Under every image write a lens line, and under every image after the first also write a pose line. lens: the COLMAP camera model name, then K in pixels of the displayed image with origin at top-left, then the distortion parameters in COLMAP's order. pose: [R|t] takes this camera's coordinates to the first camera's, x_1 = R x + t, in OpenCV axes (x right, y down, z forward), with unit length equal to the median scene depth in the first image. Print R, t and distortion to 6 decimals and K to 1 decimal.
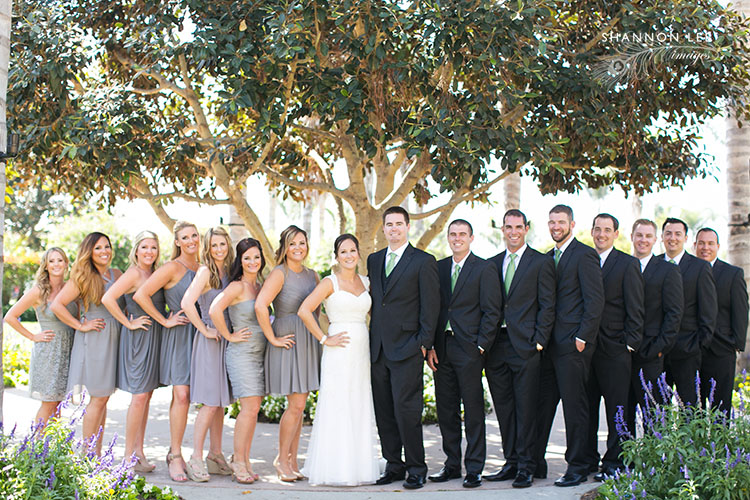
lens RADIAL K [[1123.1, 0, 380.2], [0, 1123.1, 249.0], [0, 0, 1]] dist [0.014323, 0.000000]
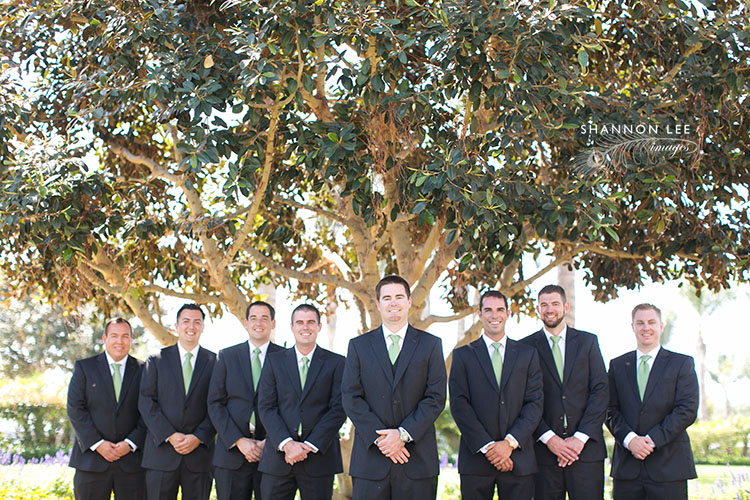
lens RADIAL K [[1065.9, 0, 370.8], [0, 1065.9, 250.4], [0, 0, 1]] dist [-0.005386, 0.000000]
pose [[0.997506, -0.014825, -0.069001, 0.031158], [0.005240, 0.990547, -0.137073, 0.028622], [0.070381, 0.136369, 0.988155, 0.194790]]
